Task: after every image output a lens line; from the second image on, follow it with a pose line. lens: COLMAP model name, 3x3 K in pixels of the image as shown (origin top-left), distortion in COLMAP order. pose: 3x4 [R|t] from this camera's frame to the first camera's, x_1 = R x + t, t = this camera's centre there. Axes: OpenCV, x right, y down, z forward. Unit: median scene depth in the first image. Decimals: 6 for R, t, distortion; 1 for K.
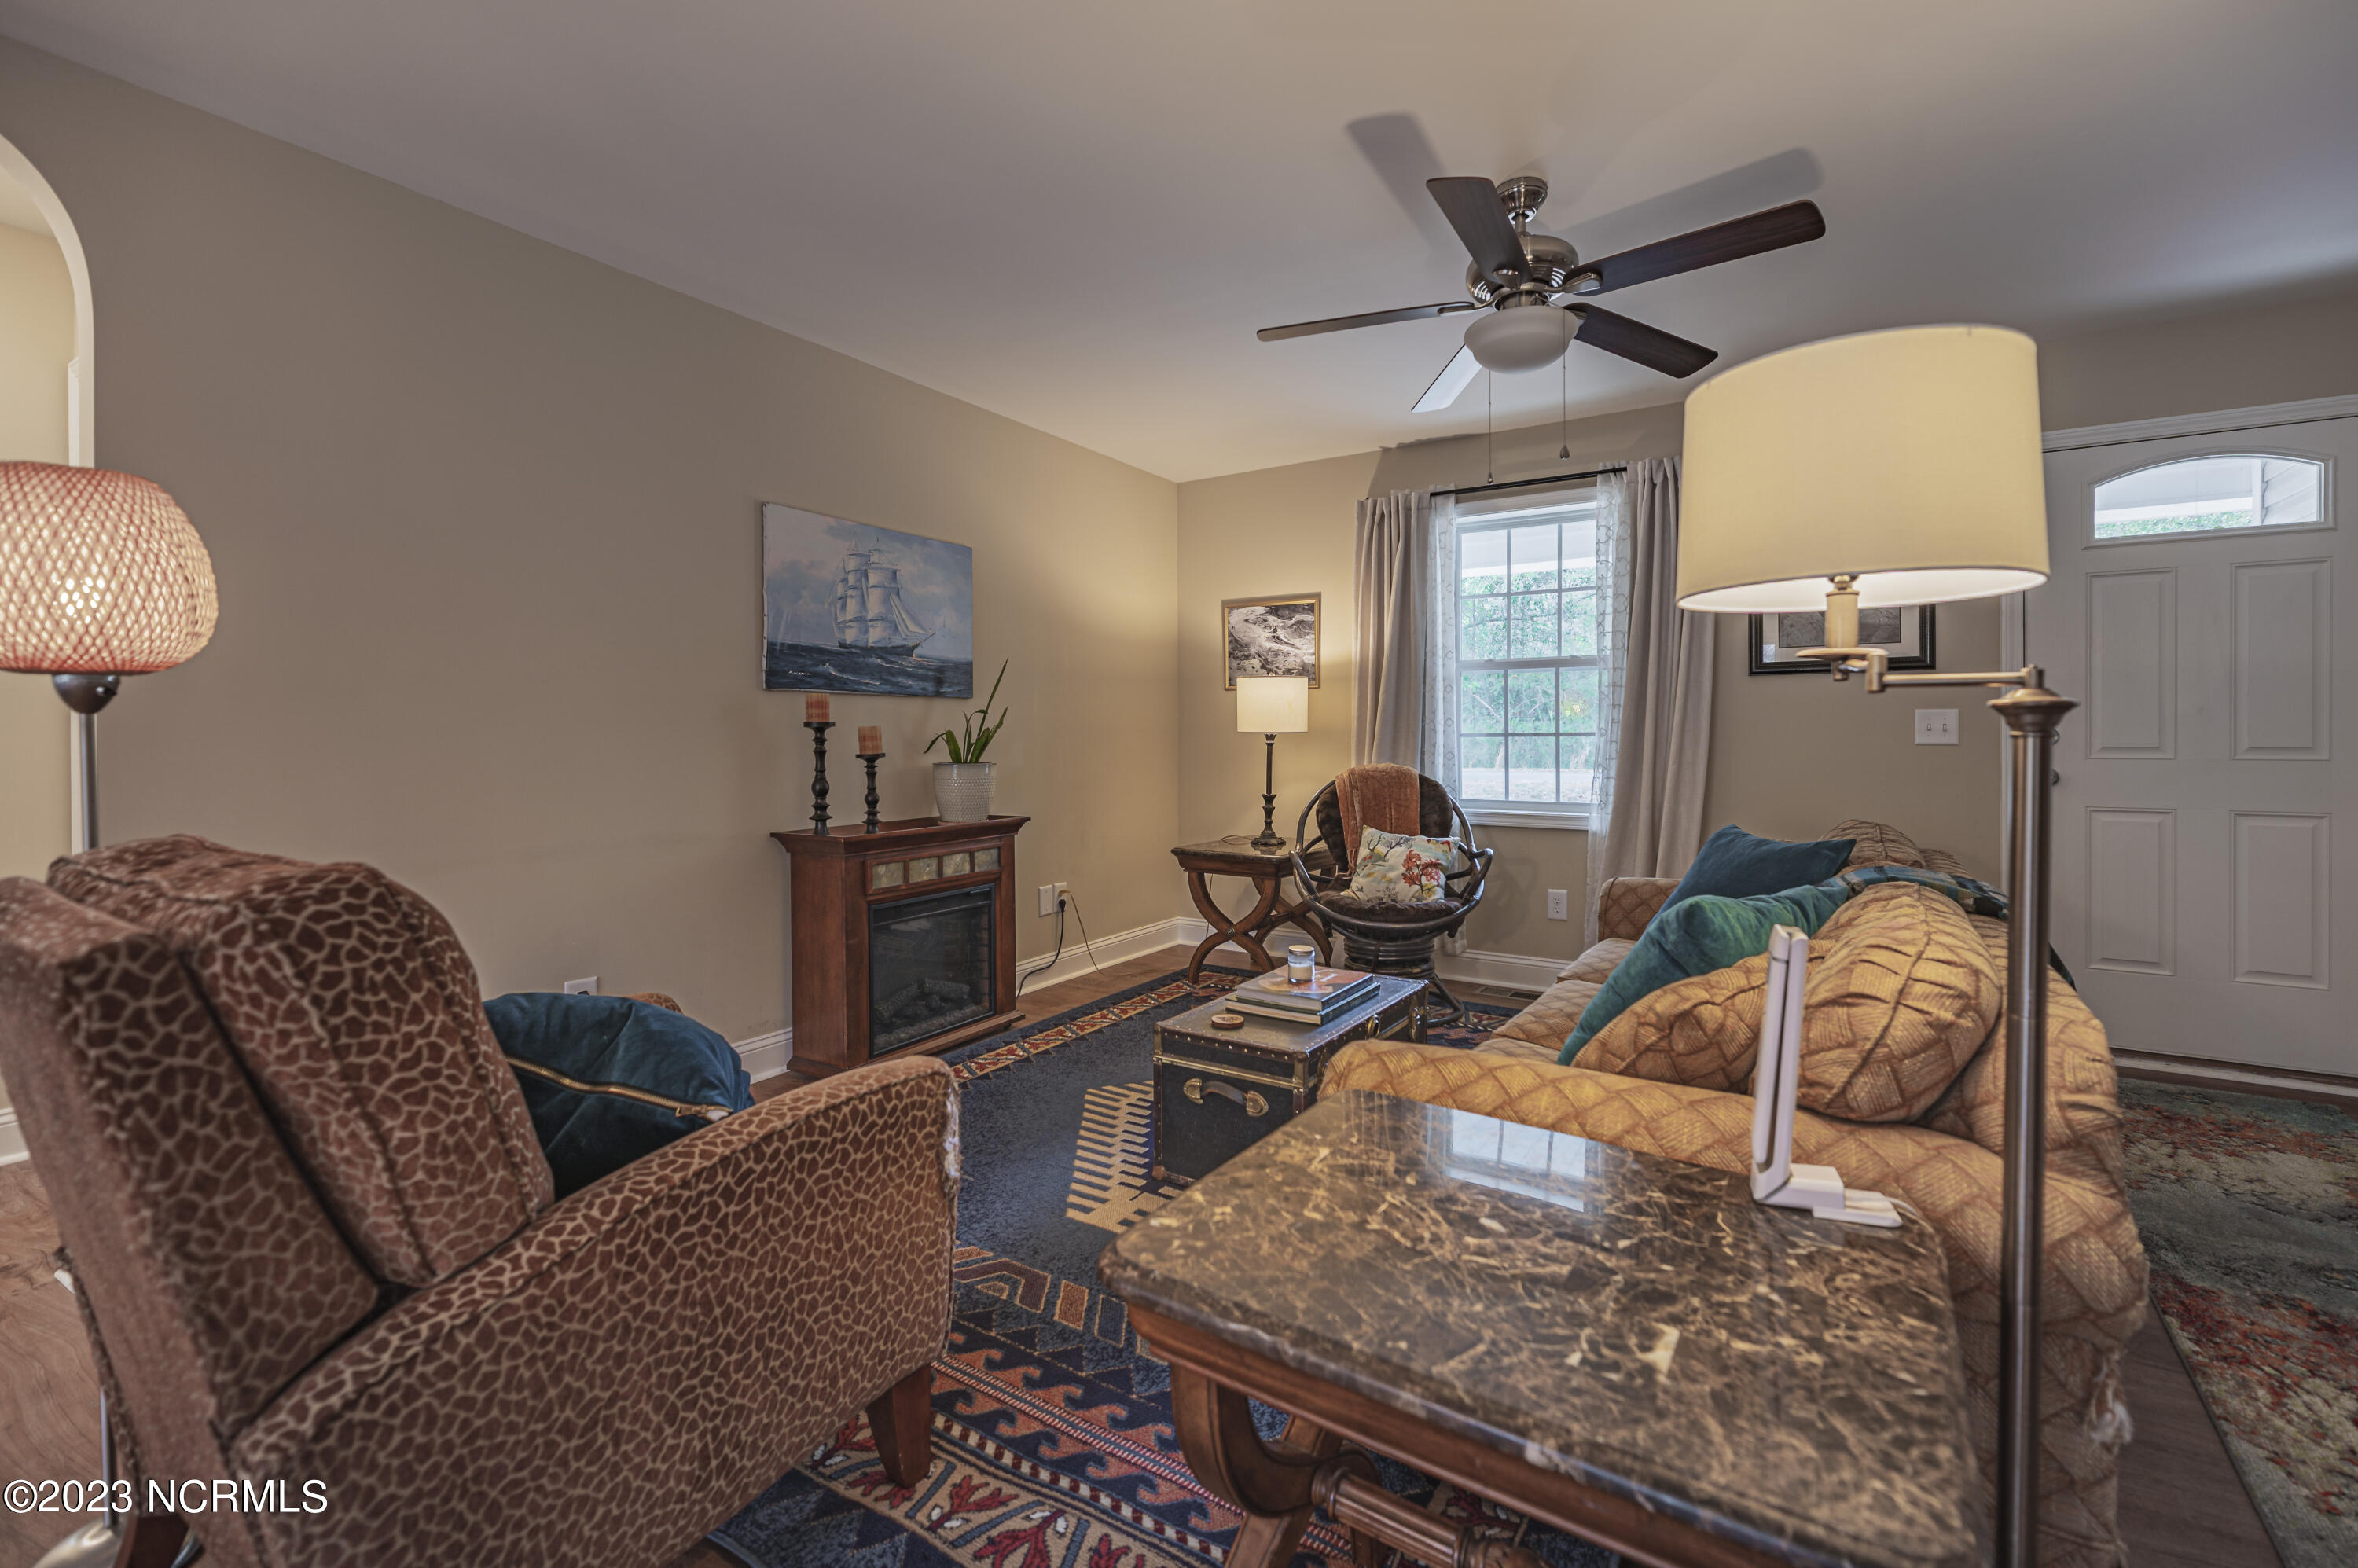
lens RADIAL K [[985.4, 0, 1224.8], [0, 985.4, 737.9], [0, 0, 1]] dist [-0.000275, 0.000567]
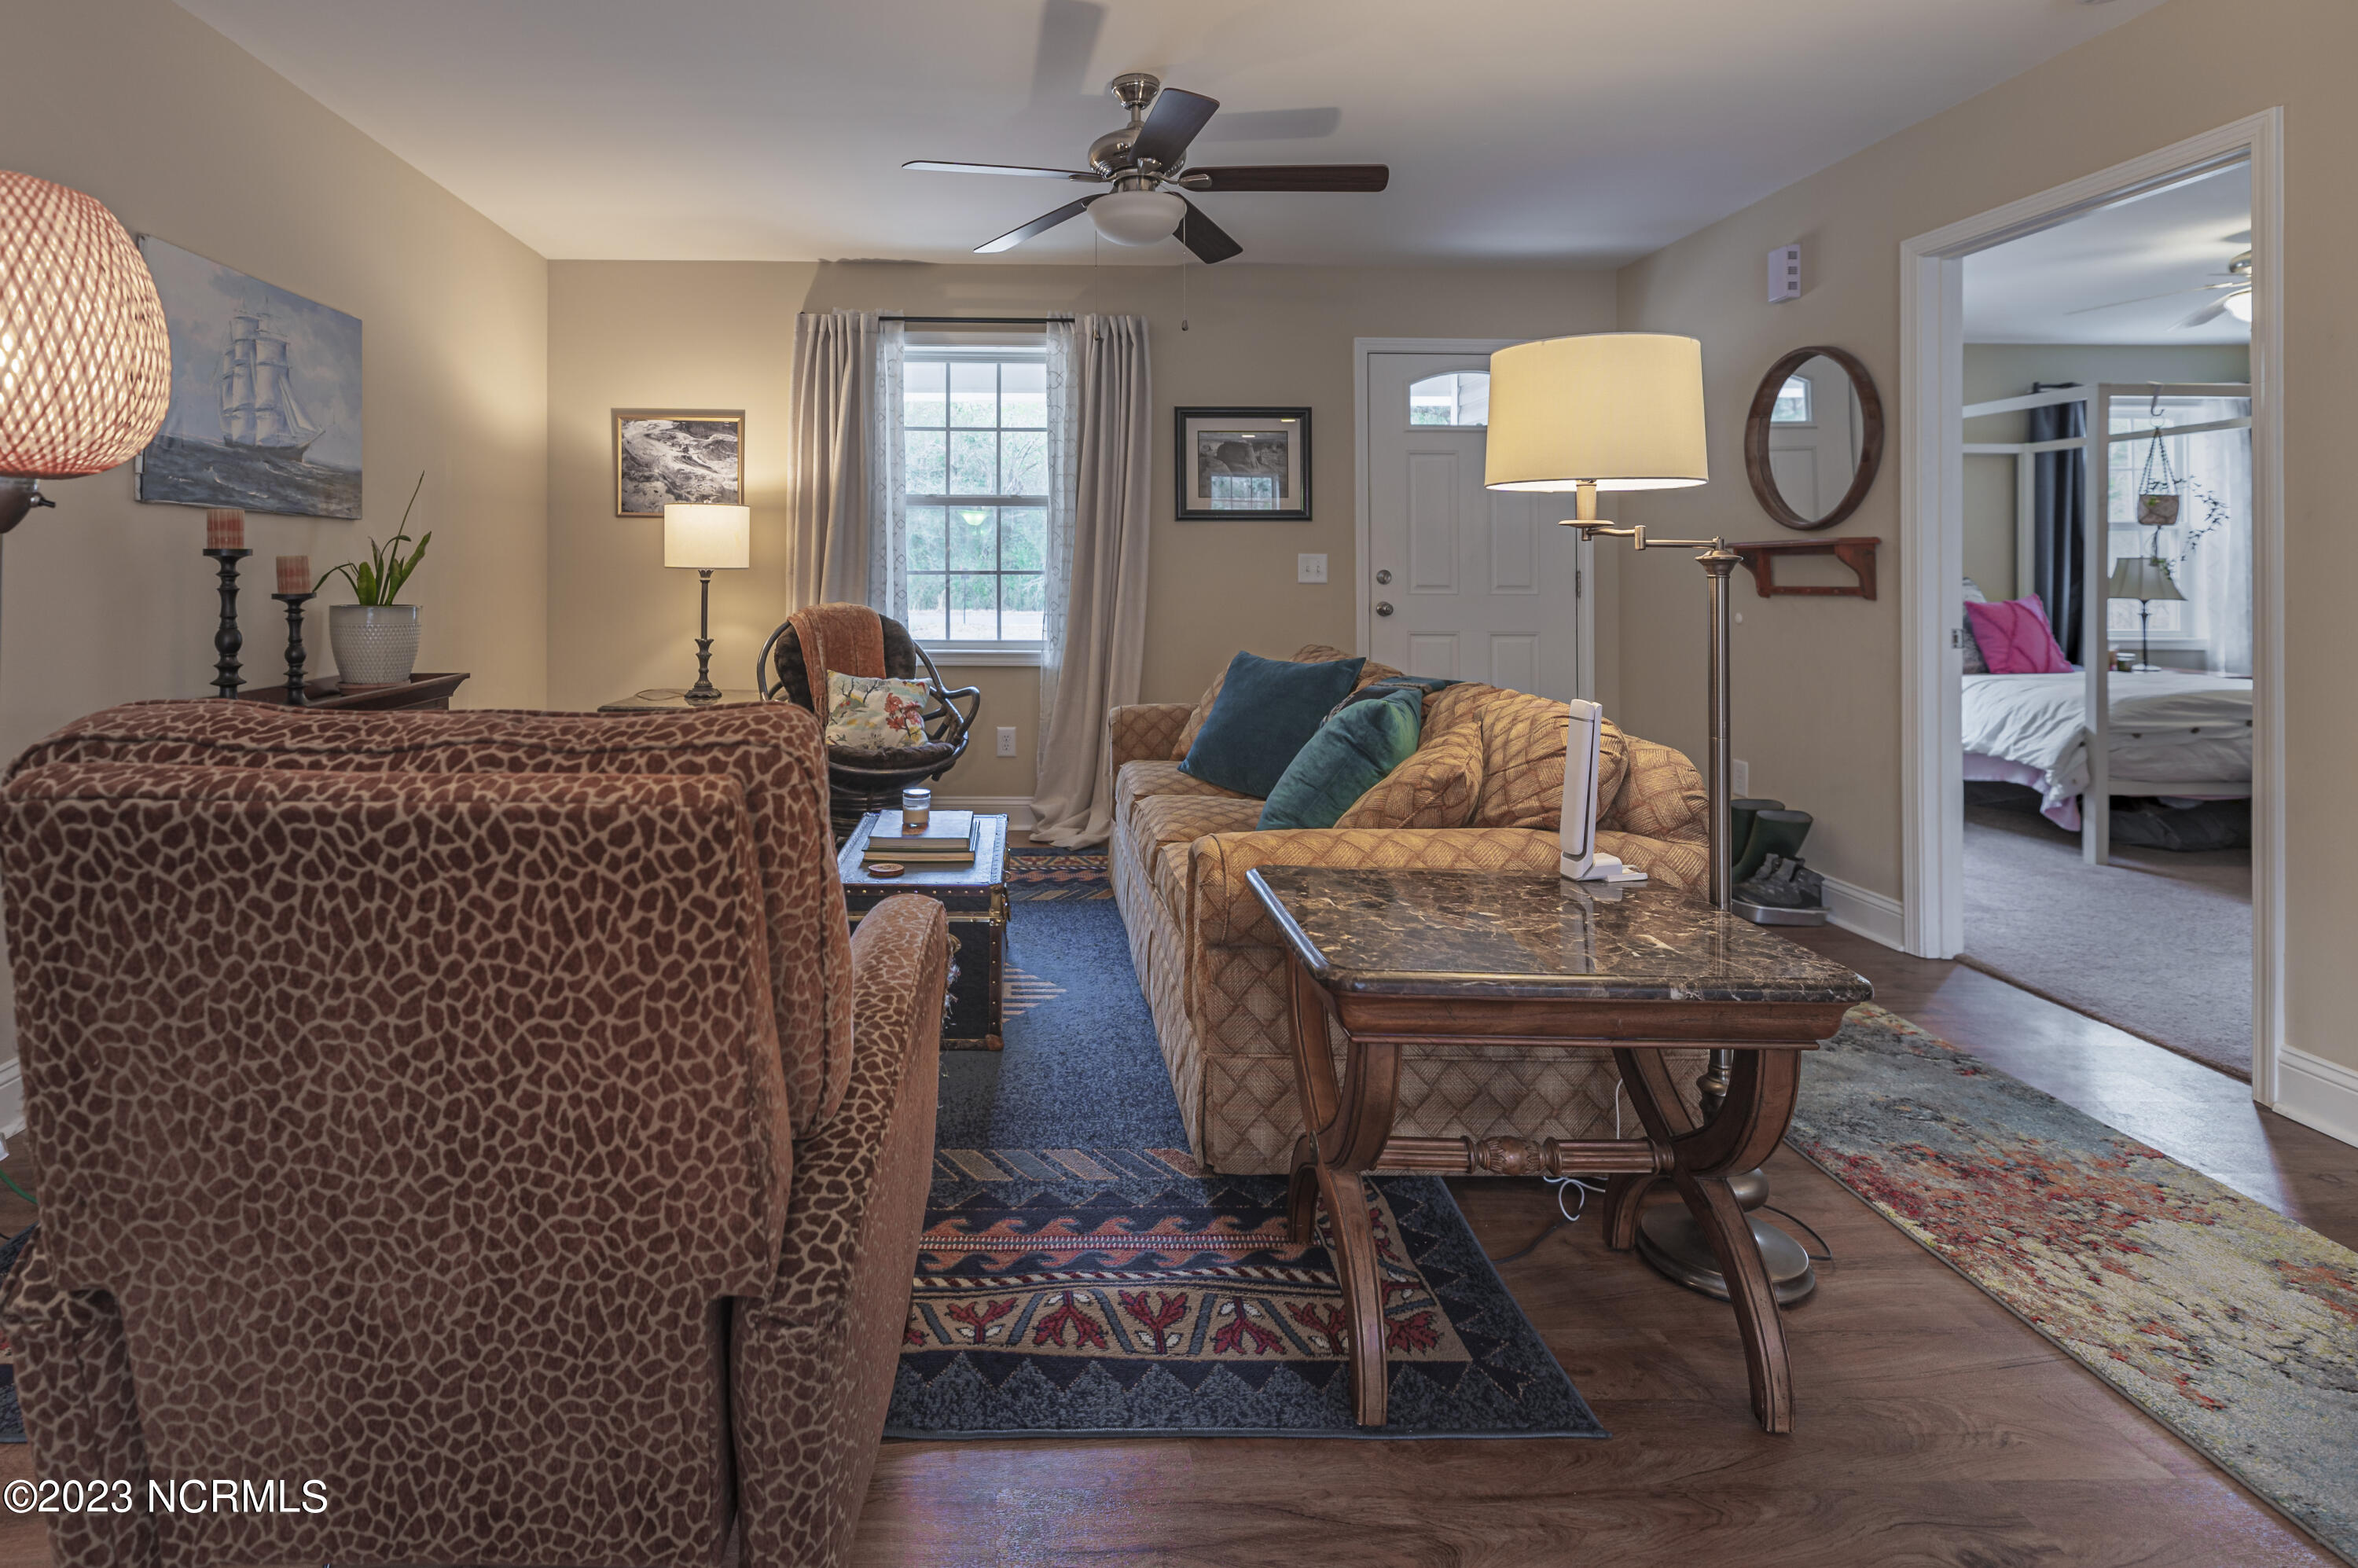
lens RADIAL K [[1195.2, 0, 977.6], [0, 1195.2, 557.2], [0, 0, 1]] dist [-0.007691, -0.000326]
pose [[0.849111, 0.013056, 0.528054, -0.342409], [-0.005084, 0.999850, -0.016546, 0.001182], [-0.528191, 0.011365, 0.849050, -0.023677]]
